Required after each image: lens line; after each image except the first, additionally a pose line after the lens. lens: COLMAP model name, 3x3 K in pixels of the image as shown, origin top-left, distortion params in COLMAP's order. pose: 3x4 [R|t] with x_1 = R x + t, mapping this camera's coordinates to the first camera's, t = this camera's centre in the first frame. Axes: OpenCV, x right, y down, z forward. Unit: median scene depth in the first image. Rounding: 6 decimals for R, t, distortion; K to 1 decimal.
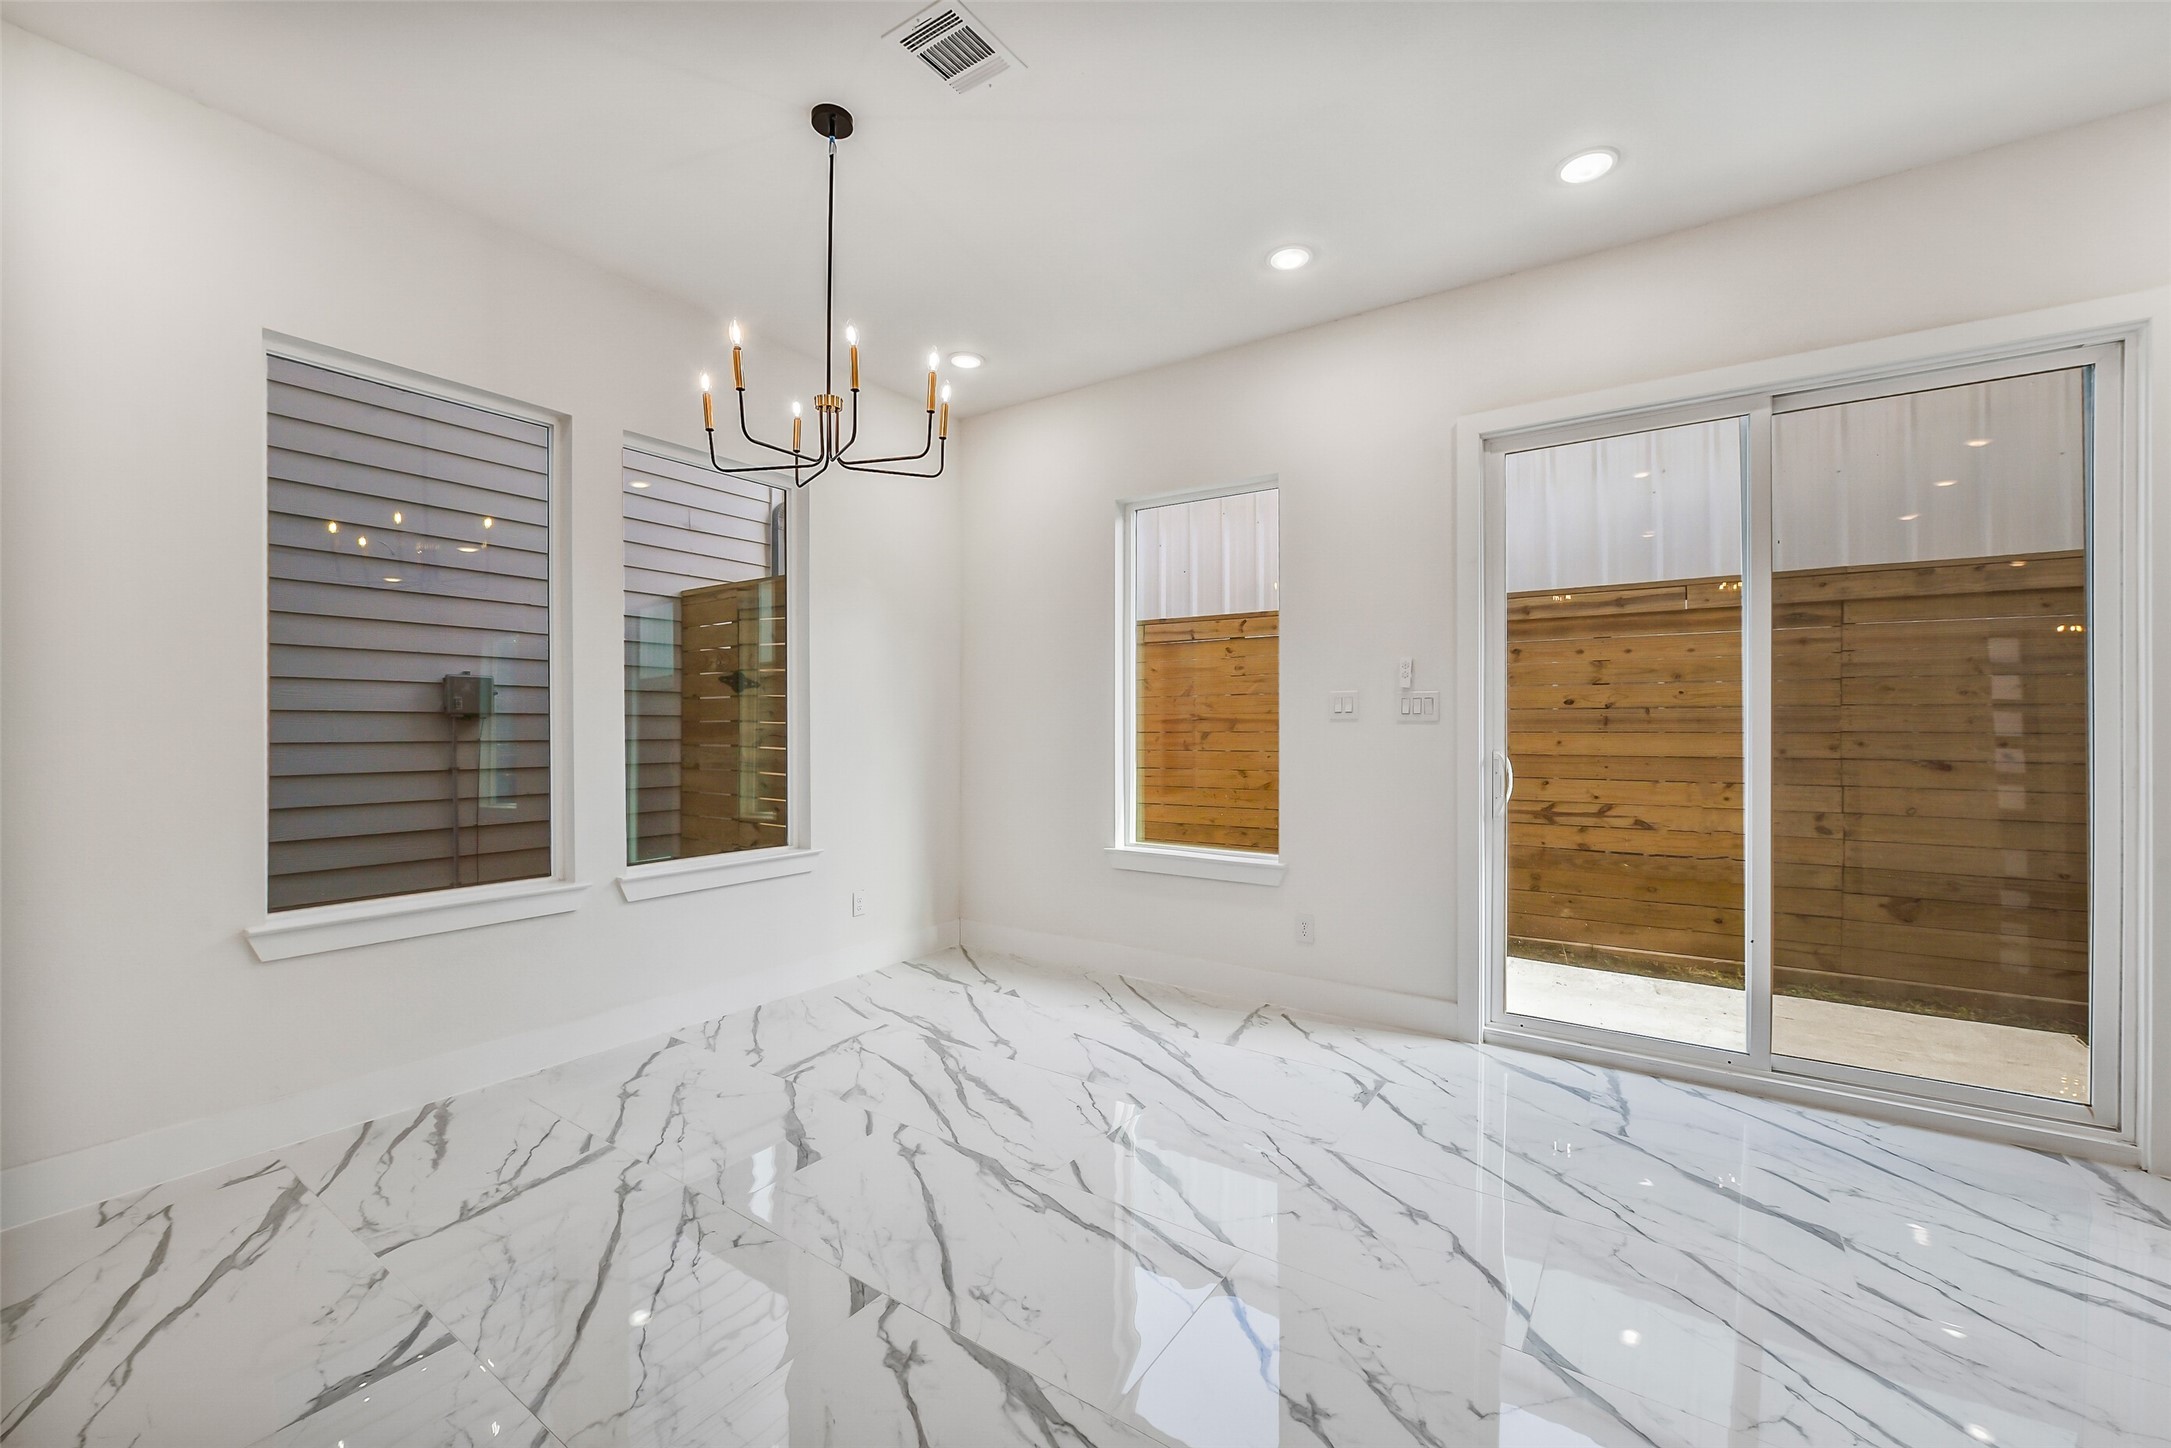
lens RADIAL K [[854.1, 0, 1085.5], [0, 854.1, 724.0], [0, 0, 1]] dist [-0.010989, 0.000080]
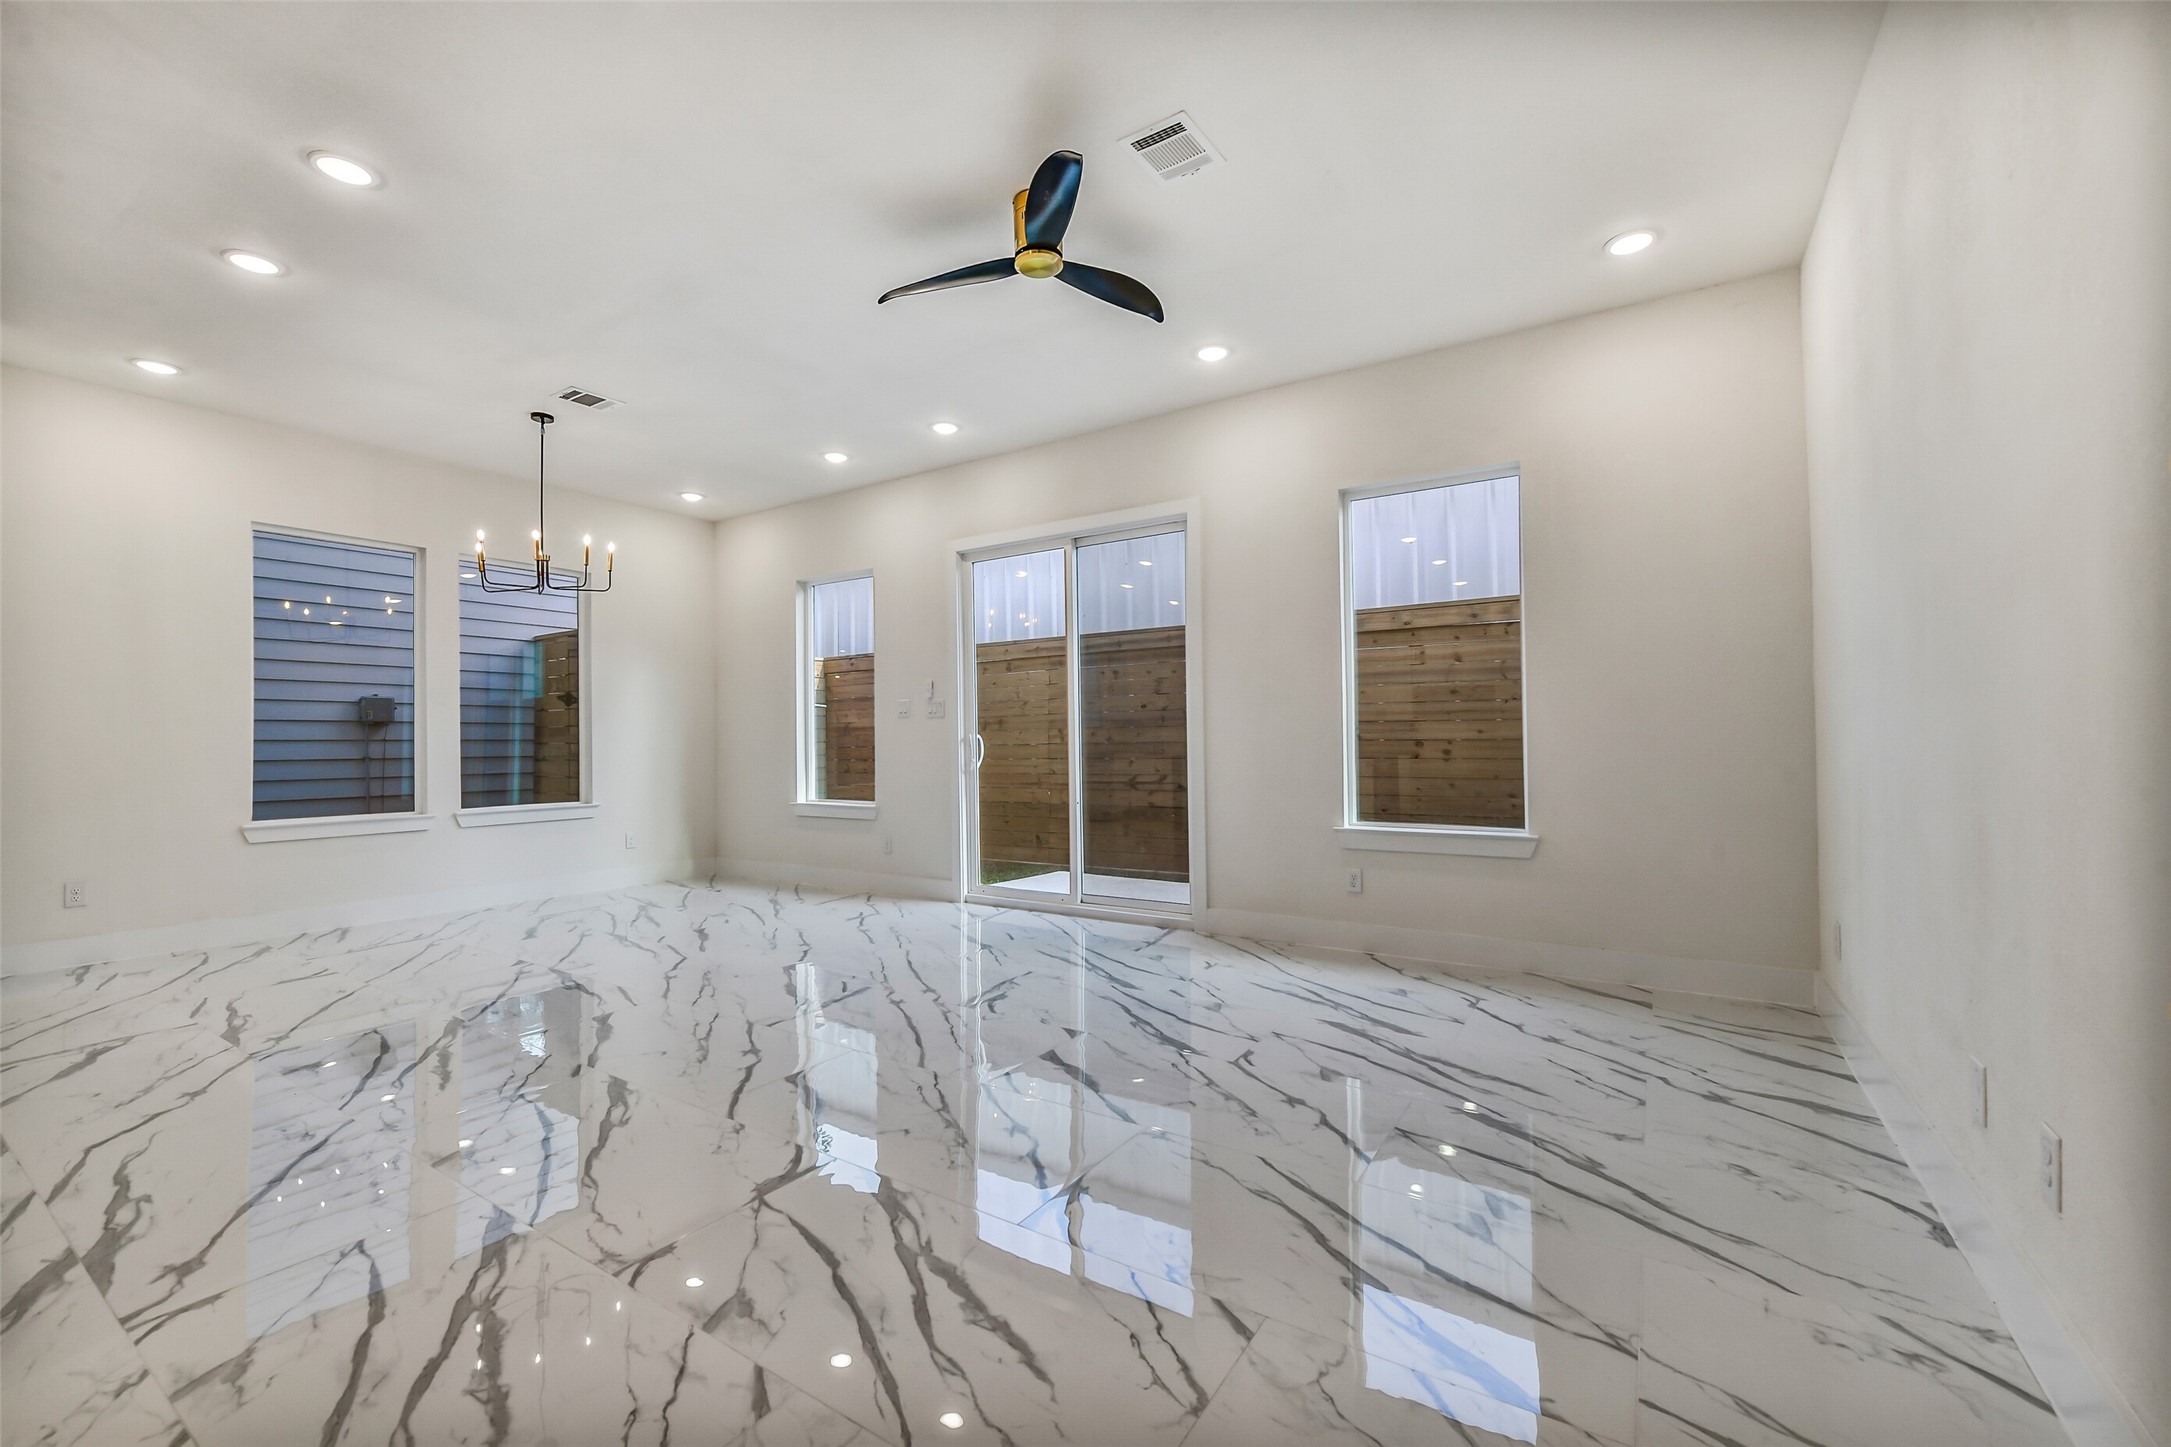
lens RADIAL K [[848.0, 0, 1085.5], [0, 848.0, 723.5], [0, 0, 1]] dist [-0.018747, 0.000285]
pose [[0.999222, -0.011683, 0.037678, 0.571315], [0.012311, 0.999788, -0.016485, 0.037015], [-0.037478, 0.016936, 0.999154, -0.643346]]
